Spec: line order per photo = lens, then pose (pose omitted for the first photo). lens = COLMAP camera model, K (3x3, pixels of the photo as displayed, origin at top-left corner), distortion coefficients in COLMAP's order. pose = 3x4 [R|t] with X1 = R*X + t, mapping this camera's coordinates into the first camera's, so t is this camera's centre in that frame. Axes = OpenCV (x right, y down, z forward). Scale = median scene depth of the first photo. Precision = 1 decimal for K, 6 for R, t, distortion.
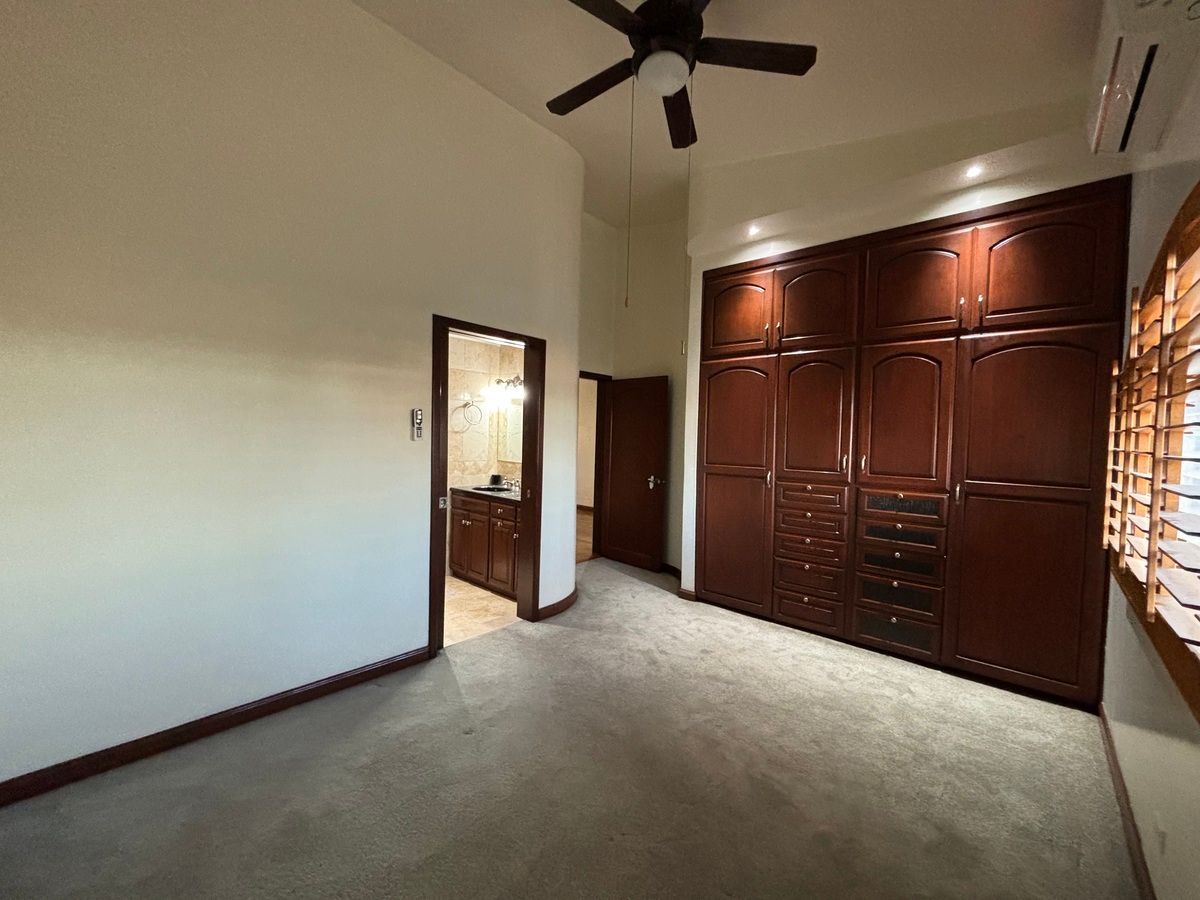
lens RADIAL K [[483.9, 0, 601.4], [0, 483.9, 447.1], [0, 0, 1]] dist [-0.002996, 0.001087]
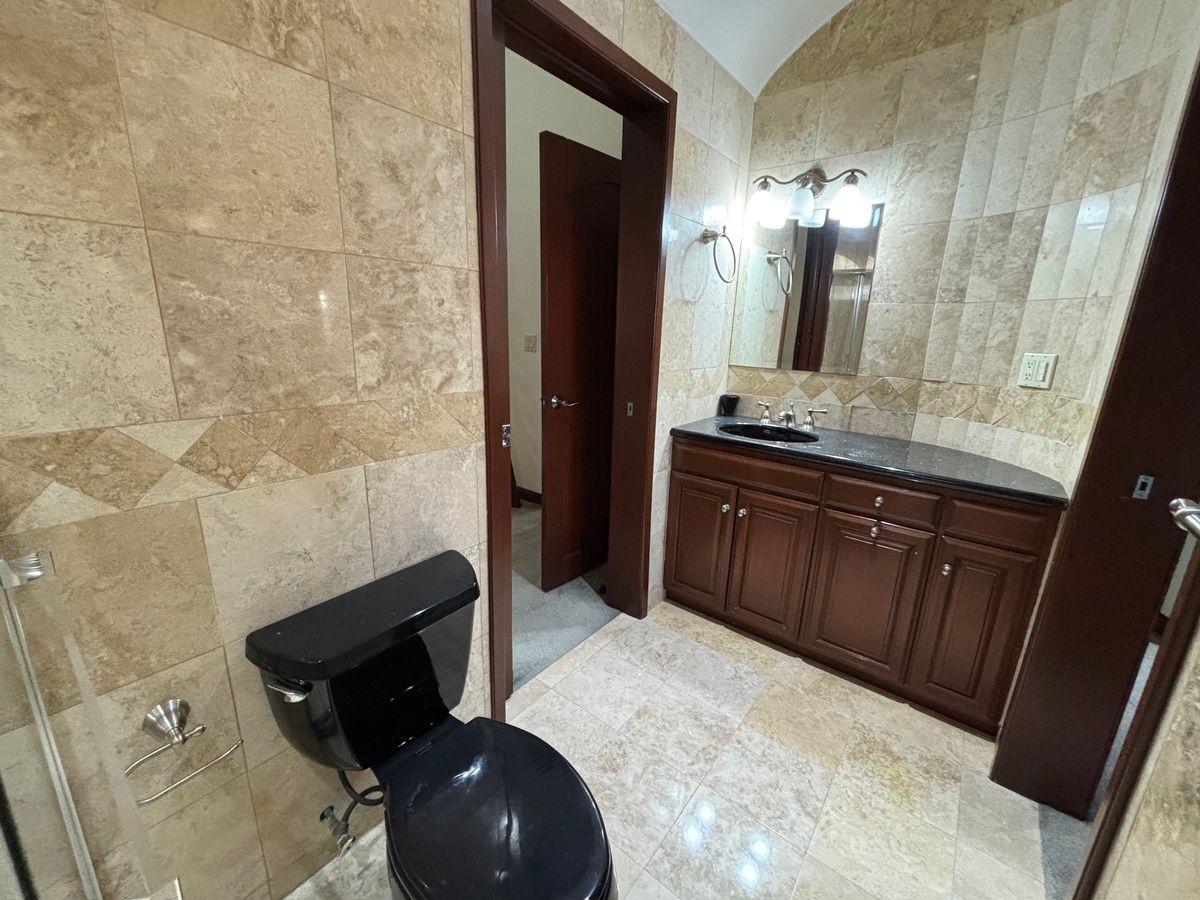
lens RADIAL K [[483.9, 0, 598.7], [0, 483.9, 450.8], [0, 0, 1]] dist [-0.002996, 0.001087]
pose [[0.998018, -0.011393, 0.061884, -0.419322], [-0.002834, 0.974335, 0.225085, 0.001693], [-0.062861, -0.224814, 0.972372, 0.569038]]
